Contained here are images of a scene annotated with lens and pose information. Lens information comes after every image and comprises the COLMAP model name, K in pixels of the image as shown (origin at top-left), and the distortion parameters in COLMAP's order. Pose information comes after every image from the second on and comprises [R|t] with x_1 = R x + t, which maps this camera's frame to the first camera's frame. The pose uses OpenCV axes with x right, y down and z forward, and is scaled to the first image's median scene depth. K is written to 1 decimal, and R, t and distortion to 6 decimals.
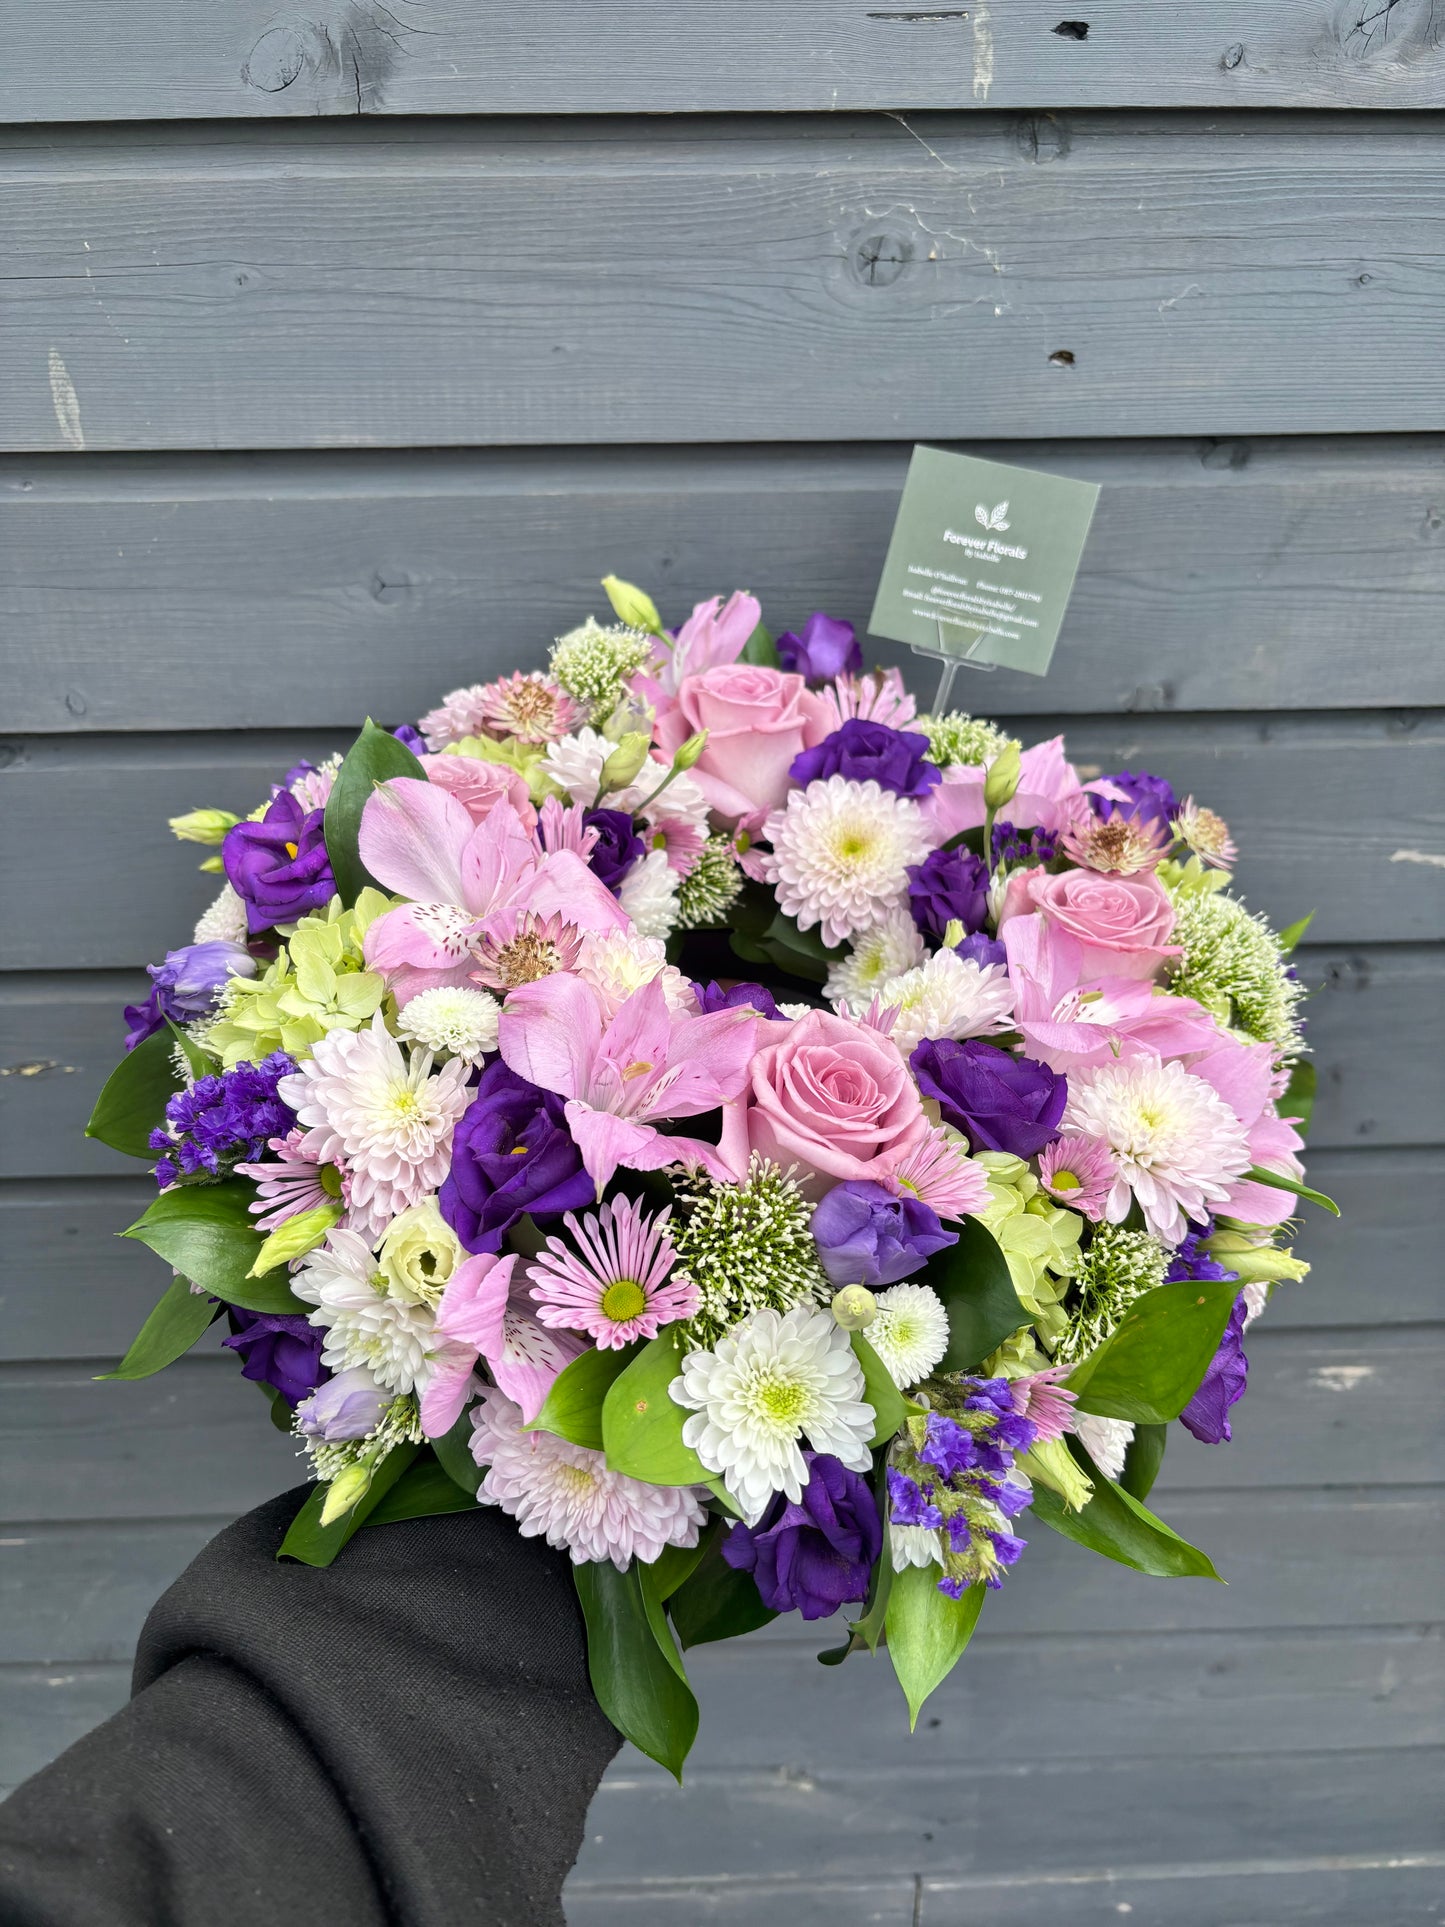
lens RADIAL K [[1464.2, 0, 702.1], [0, 1464.2, 987.0], [0, 0, 1]] dist [0.019014, 0.000753]
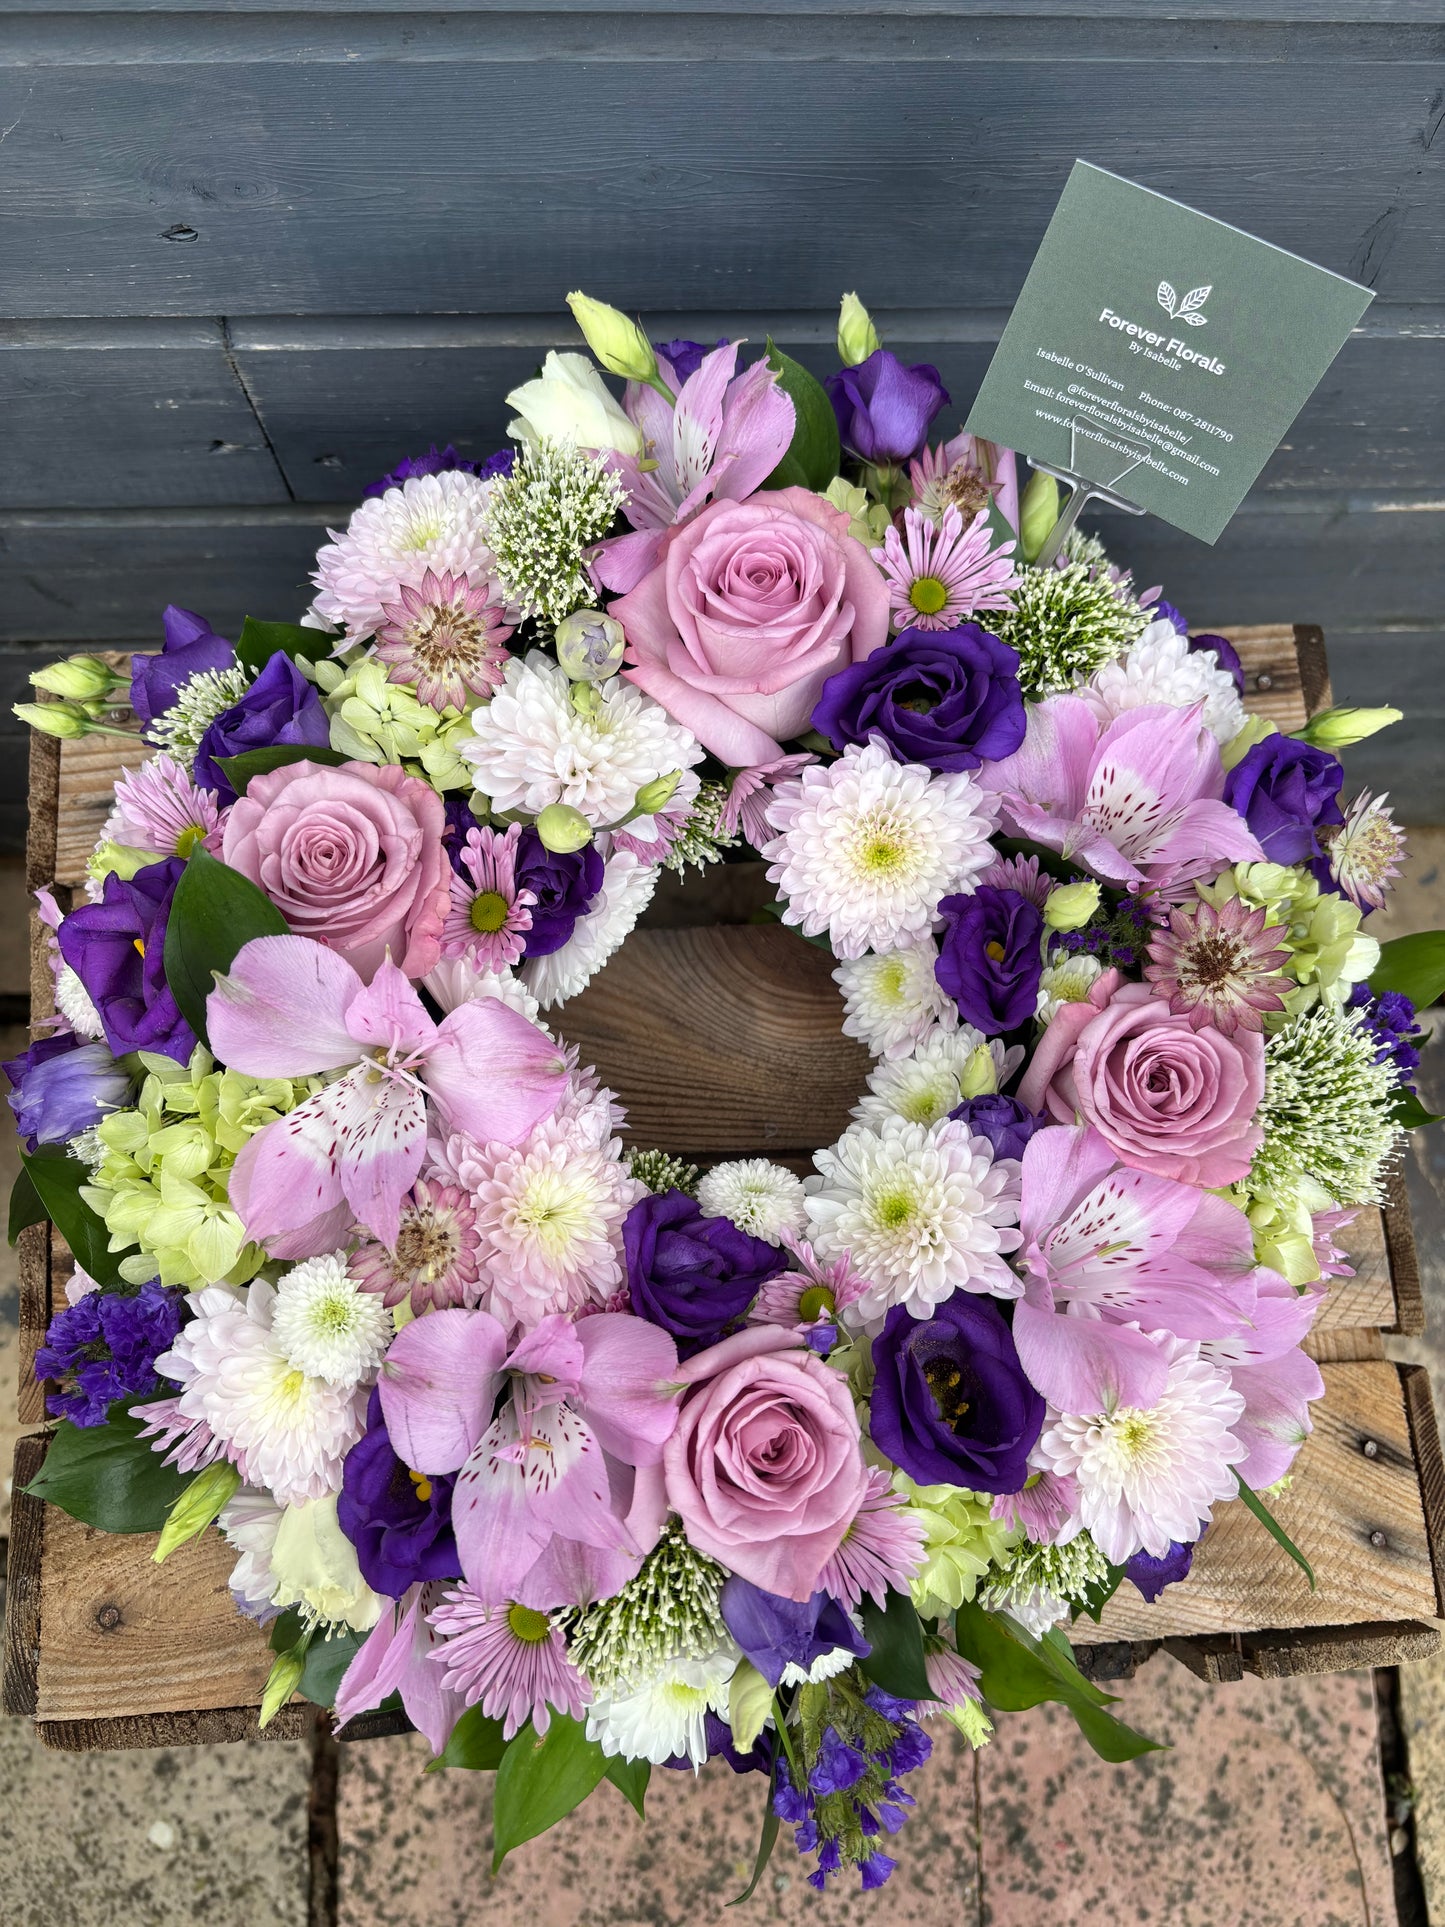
lens RADIAL K [[1473.3, 0, 722.5], [0, 1473.3, 963.5], [0, 0, 1]] dist [0.012233, 0.000772]
pose [[0.995273, 0.076160, -0.060253, 0.076006], [-0.021229, 0.776069, 0.630290, -0.565594], [0.094764, -0.626032, 0.774018, 0.390066]]
